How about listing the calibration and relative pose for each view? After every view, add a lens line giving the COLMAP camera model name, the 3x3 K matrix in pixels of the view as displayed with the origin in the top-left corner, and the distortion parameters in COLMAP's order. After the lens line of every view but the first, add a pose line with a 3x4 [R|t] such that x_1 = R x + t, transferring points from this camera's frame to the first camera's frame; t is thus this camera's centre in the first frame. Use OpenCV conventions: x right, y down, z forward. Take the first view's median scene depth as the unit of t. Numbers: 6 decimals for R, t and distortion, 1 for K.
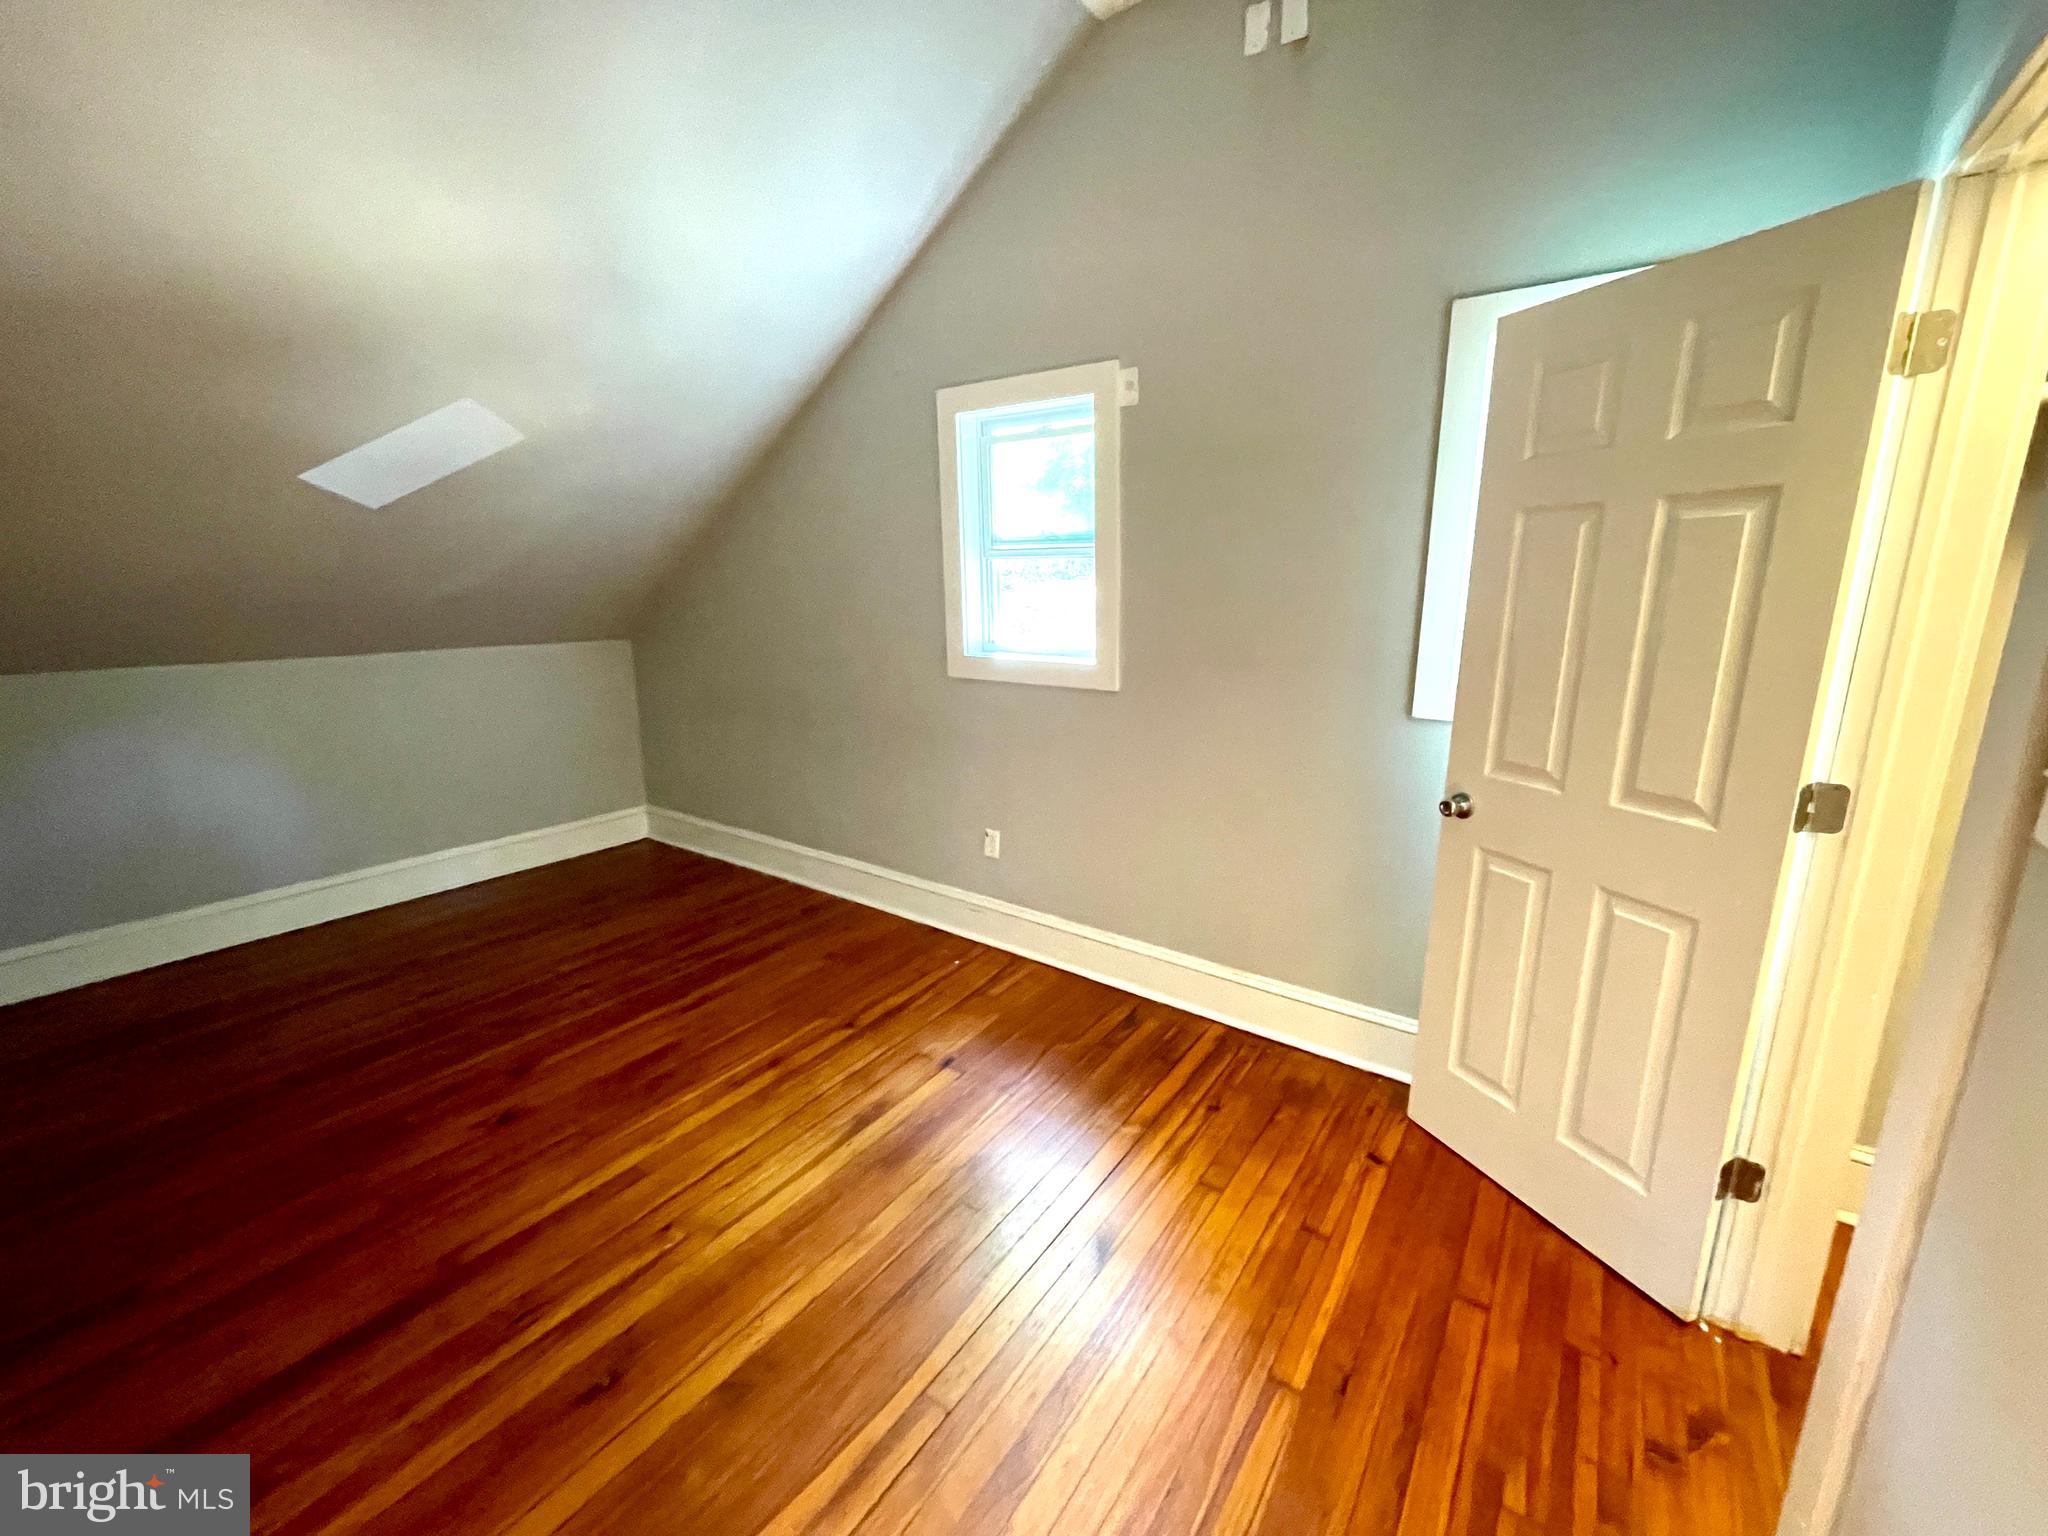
lens RADIAL K [[826.7, 0, 1020.3], [0, 826.7, 764.3], [0, 0, 1]] dist [-0.005068, 0.000058]
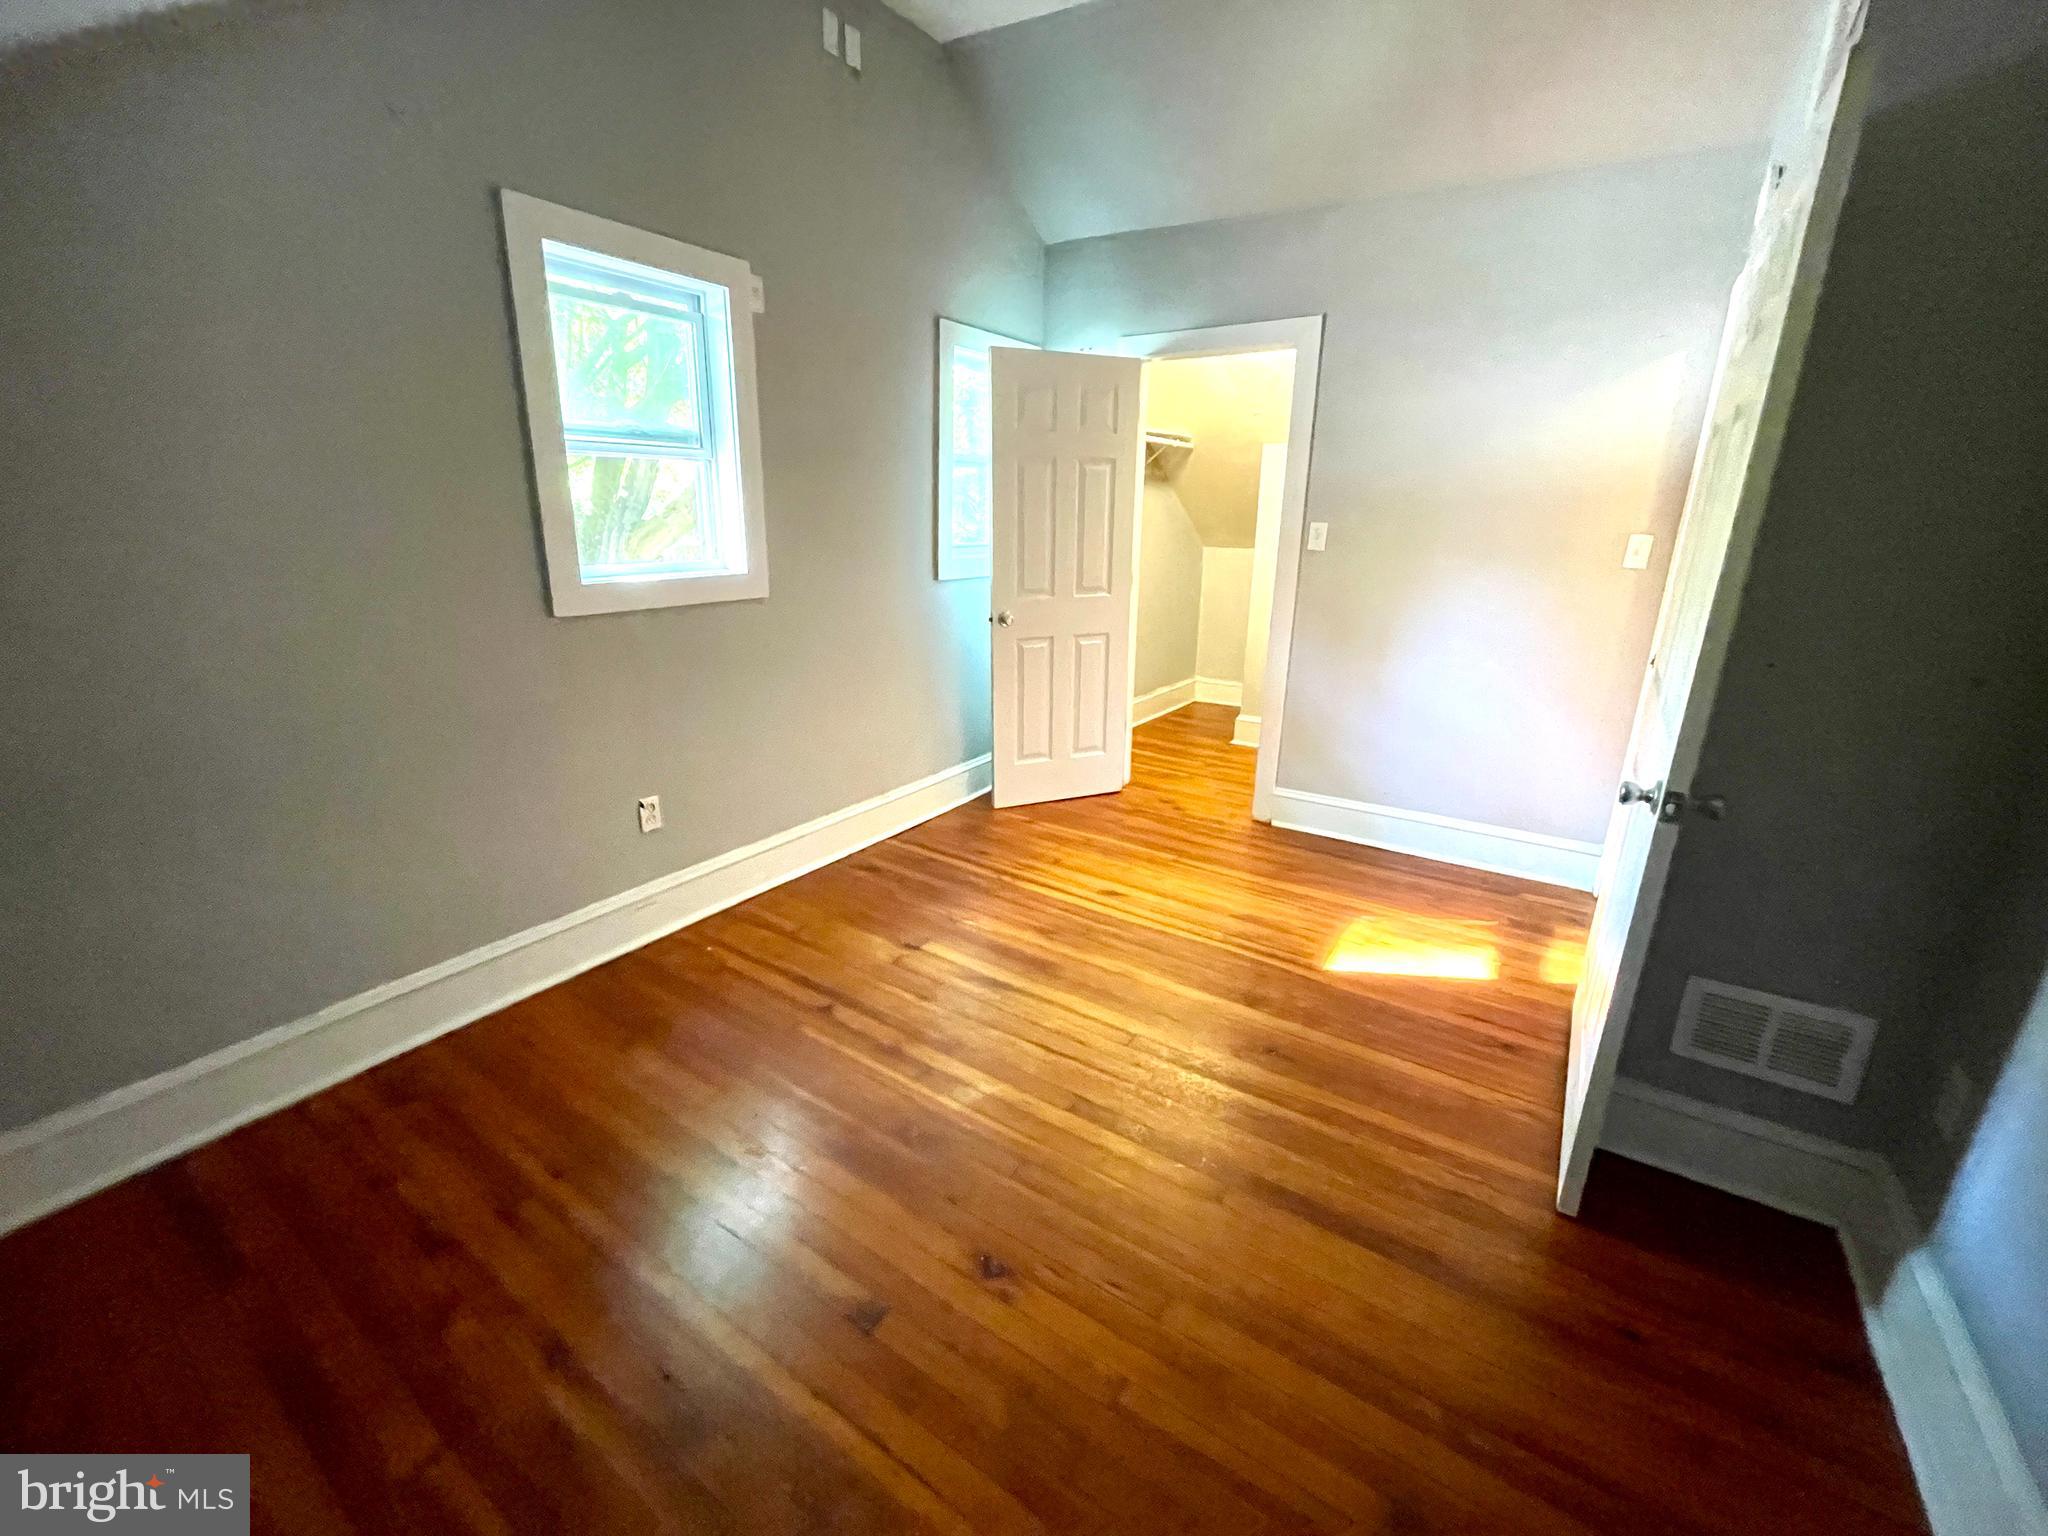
lens RADIAL K [[826.7, 0, 1021.8], [0, 826.7, 761.4], [0, 0, 1]] dist [-0.005068, 0.000058]
pose [[-0.039021, -0.293569, 0.955141, -1.021362], [0.206010, 0.932970, 0.295171, -0.147857], [-0.977772, 0.208286, 0.024072, 0.764717]]
